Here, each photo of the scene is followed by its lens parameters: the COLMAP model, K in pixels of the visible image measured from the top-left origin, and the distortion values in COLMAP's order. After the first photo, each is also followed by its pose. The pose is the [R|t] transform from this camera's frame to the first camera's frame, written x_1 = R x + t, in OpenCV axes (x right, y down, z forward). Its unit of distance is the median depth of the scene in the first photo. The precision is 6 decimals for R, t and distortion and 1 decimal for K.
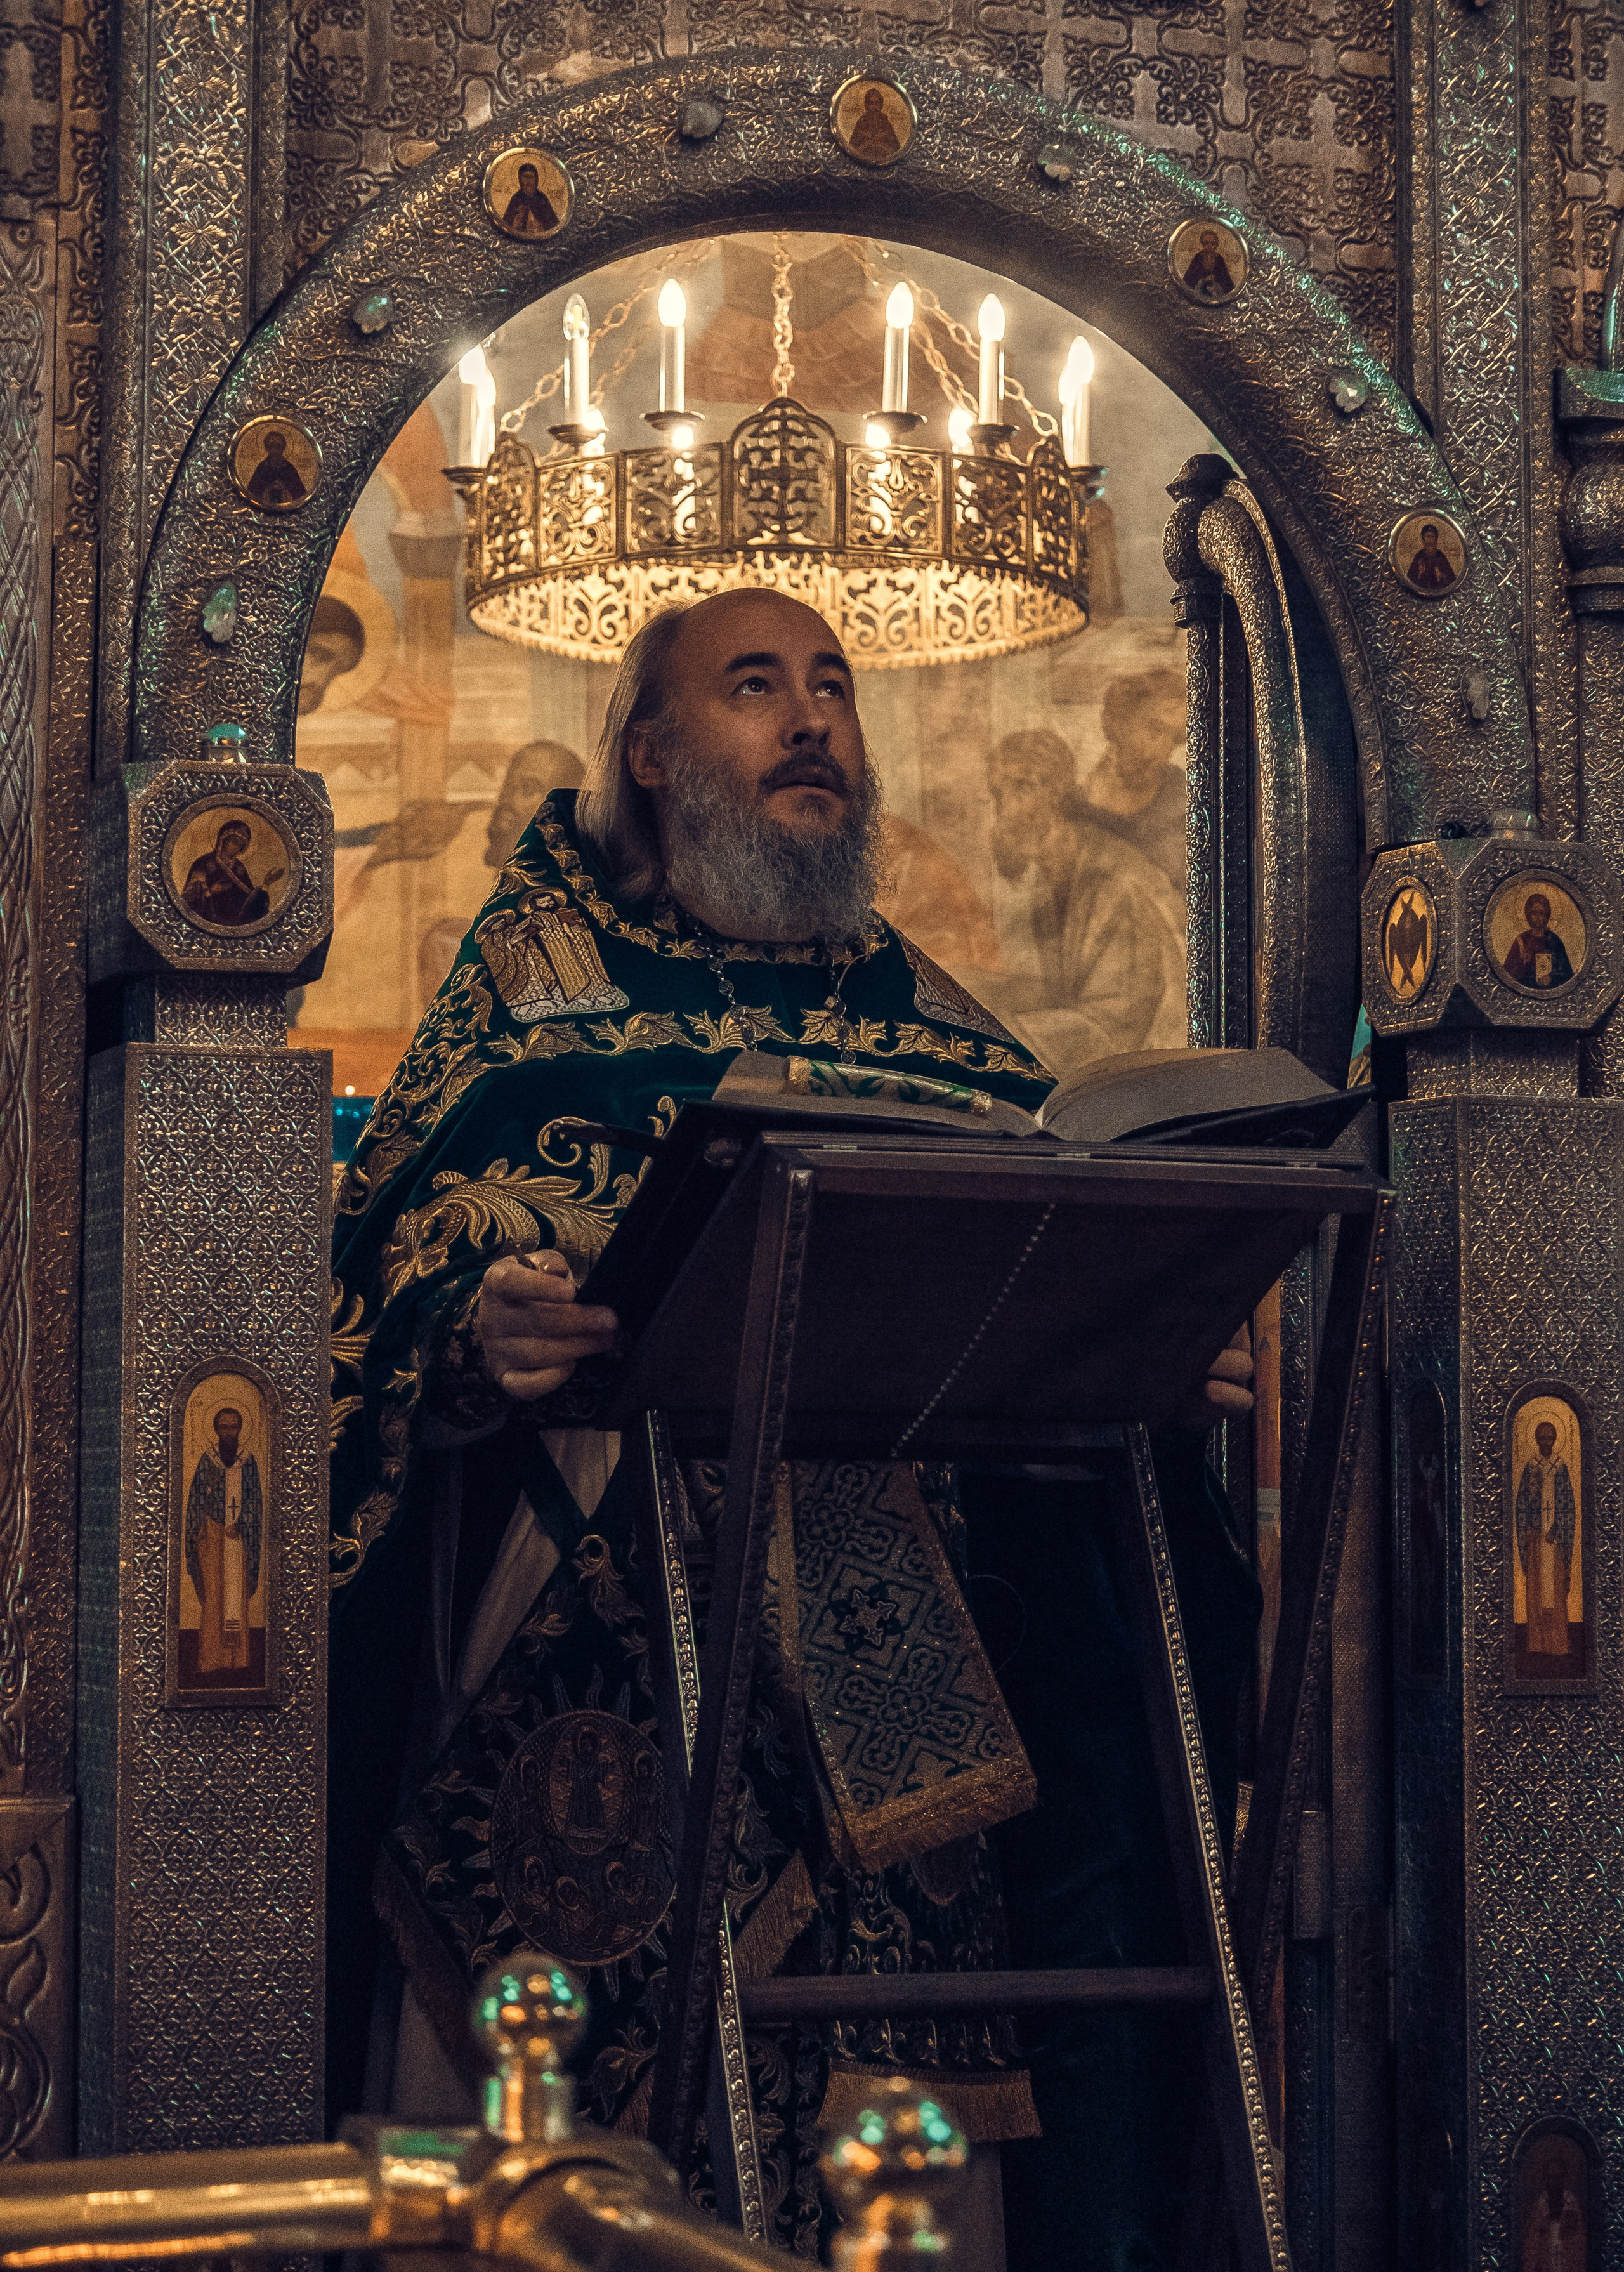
lens RADIAL K [[5302.0, 0, 813.2], [0, 5302.0, 1135.9], [0, 0, 1]] dist [-0.059881, 0.000000]
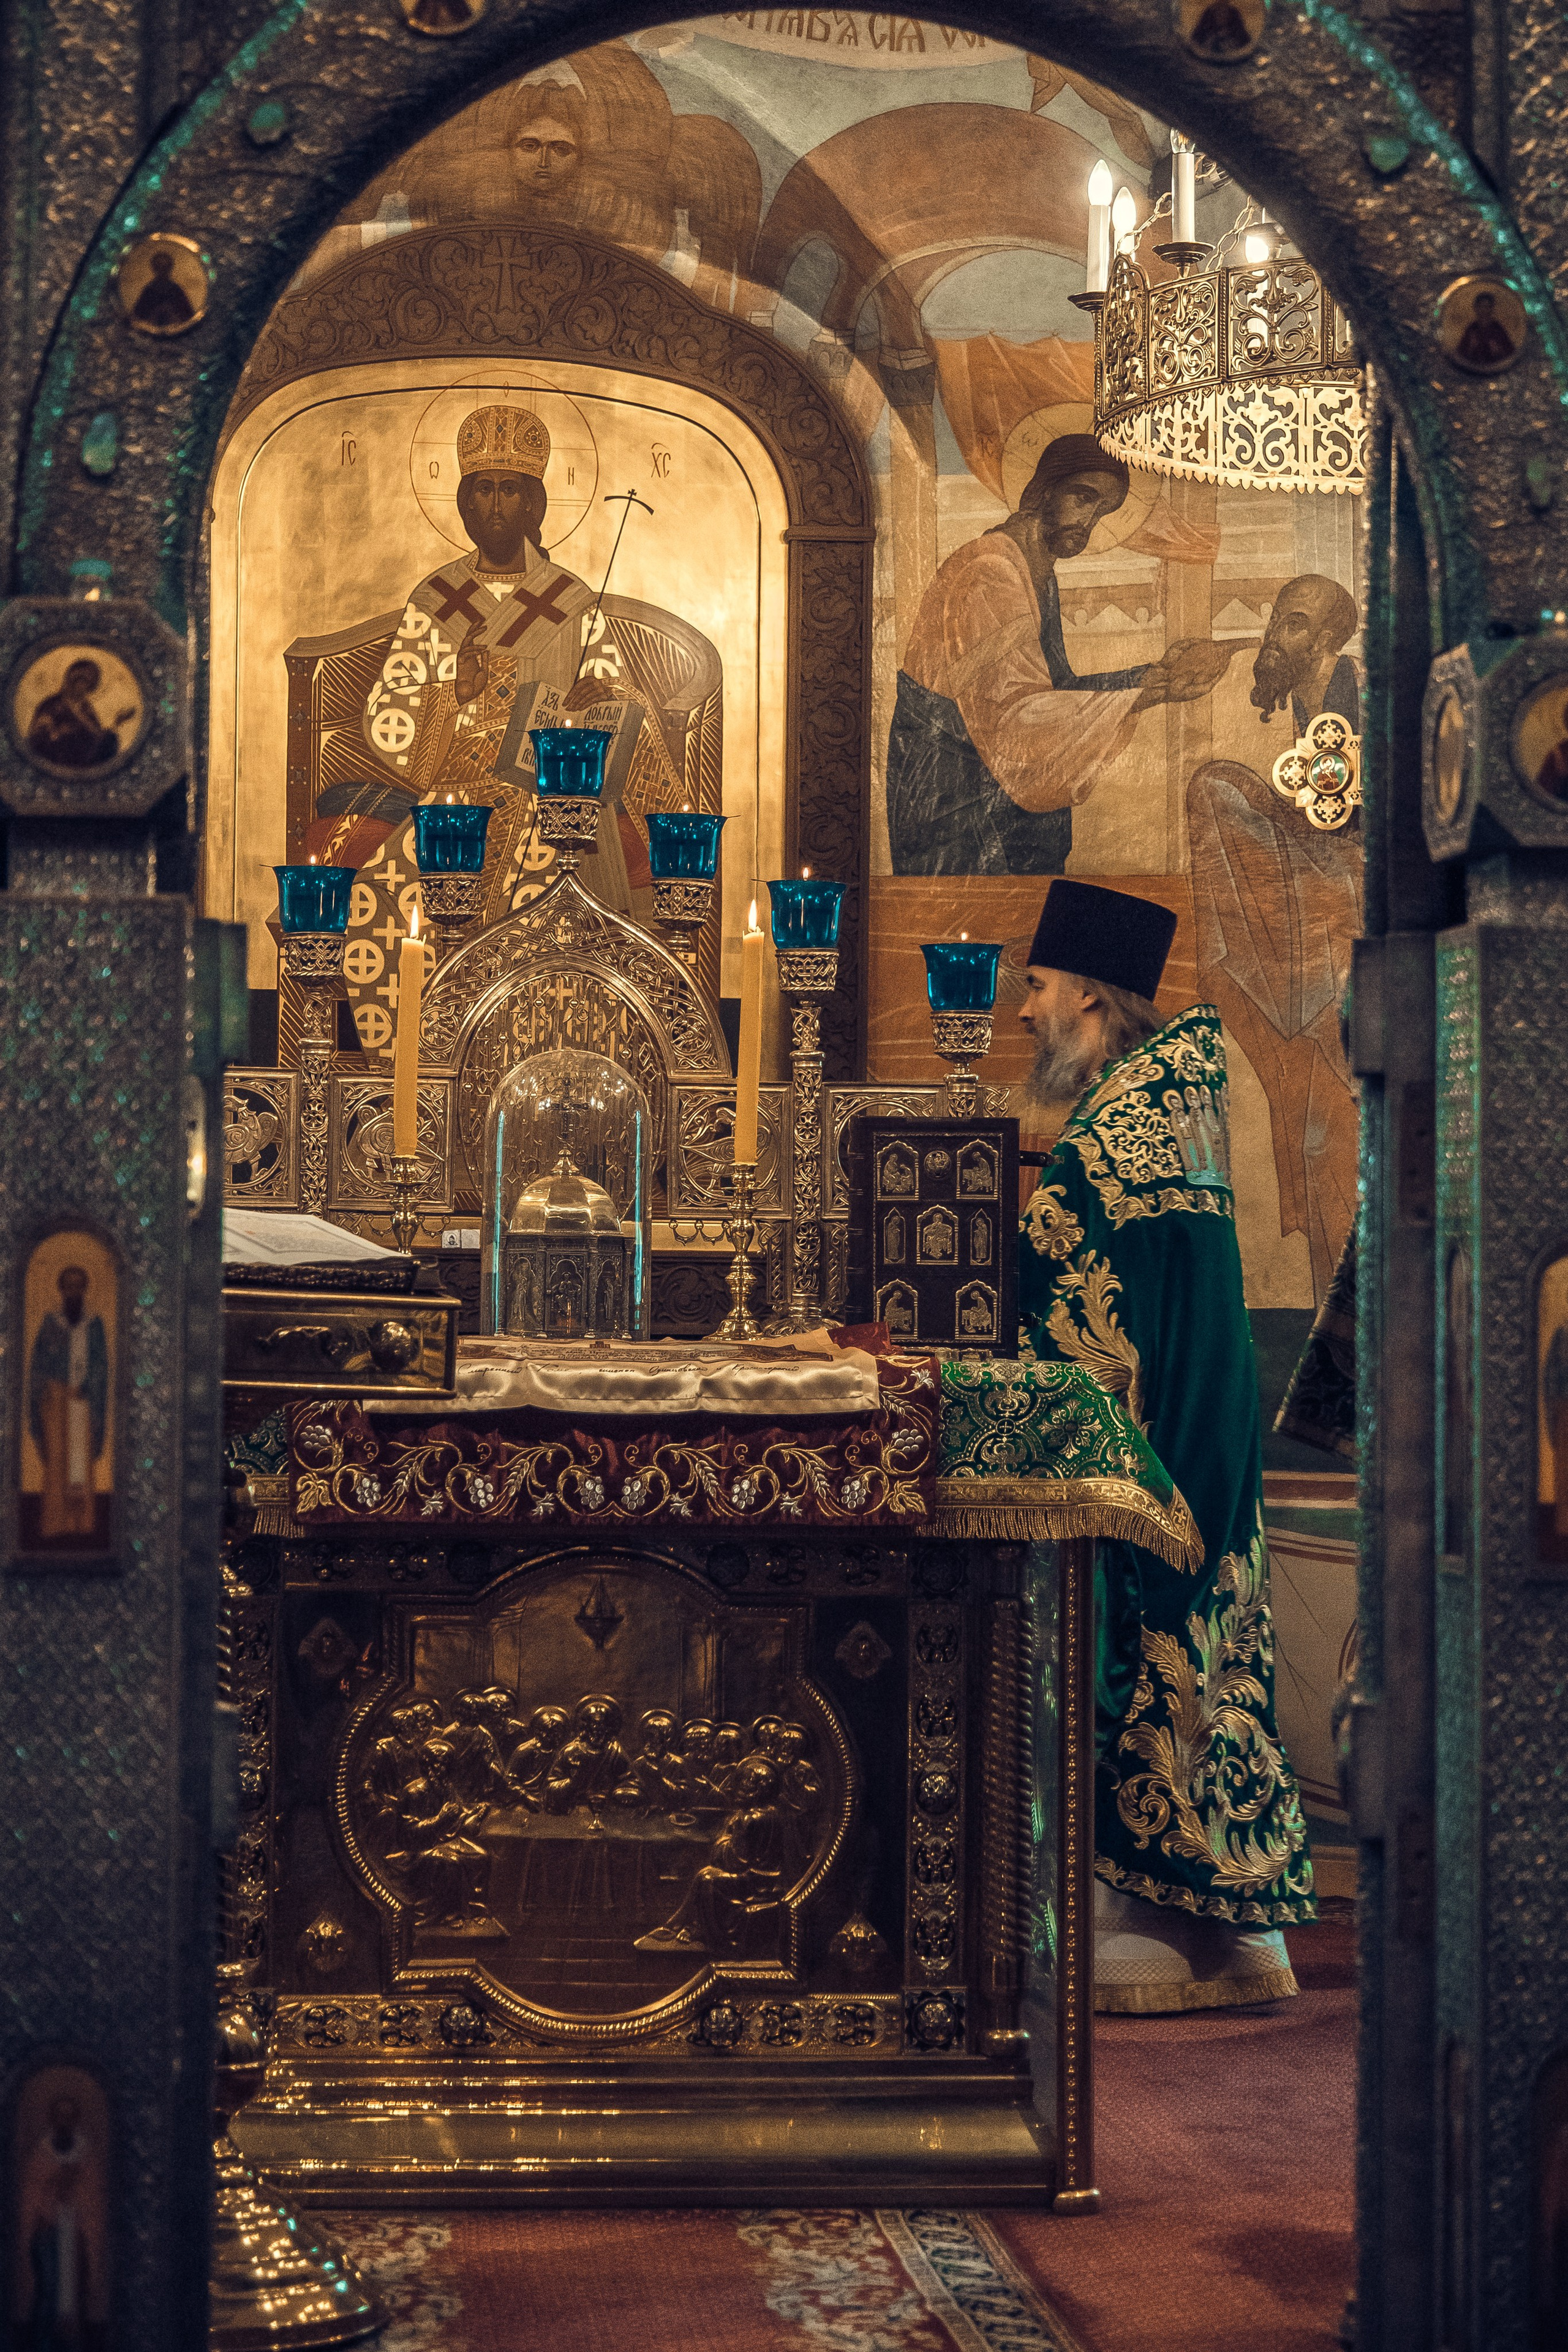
lens RADIAL K [[5192.2, 0, 783.5], [0, 5192.2, 1185.1], [0, 0, 1]] dist [0.069740, 0.000000]
pose [[0.965710, -0.003835, -0.259596, 0.230107], [0.013846, 0.999229, 0.036744, 0.002874], [0.259255, -0.039078, 0.965018, 0.099926]]
